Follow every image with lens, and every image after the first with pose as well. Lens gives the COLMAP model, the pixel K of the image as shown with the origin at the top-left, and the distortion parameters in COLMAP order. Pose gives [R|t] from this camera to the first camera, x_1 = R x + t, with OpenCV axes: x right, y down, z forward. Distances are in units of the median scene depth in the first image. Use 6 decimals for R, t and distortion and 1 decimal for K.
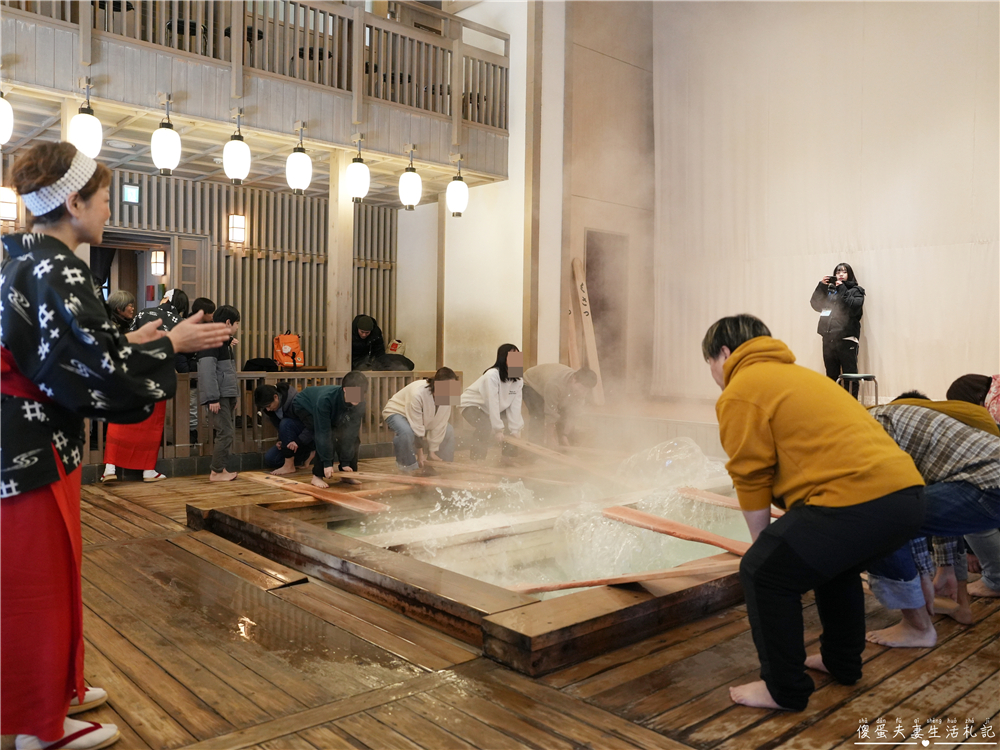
lens RADIAL K [[819.6, 0, 502.9], [0, 819.6, 381.1], [0, 0, 1]] dist [-0.091464, -0.009479]
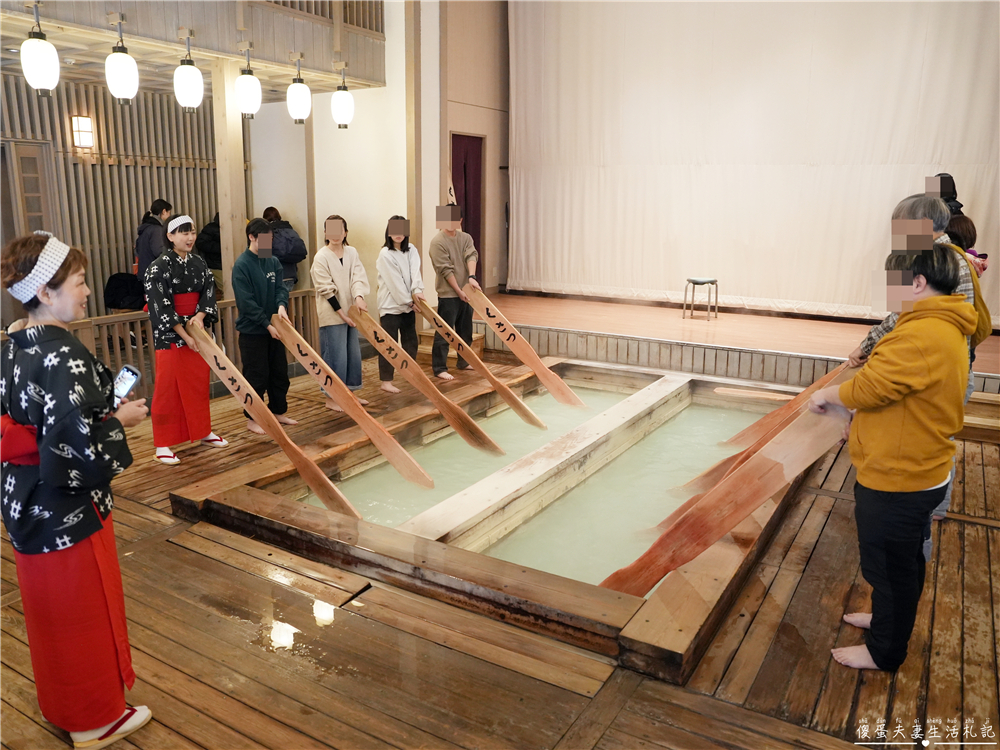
lens RADIAL K [[744.9, 0, 506.3], [0, 744.9, 380.1], [0, 0, 1]] dist [-0.103976, 0.028914]
pose [[0.957883, -0.071741, 0.278054, -0.259727], [0.016923, 0.980710, 0.194735, -0.141910], [-0.286661, -0.181828, 0.940619, 0.126789]]
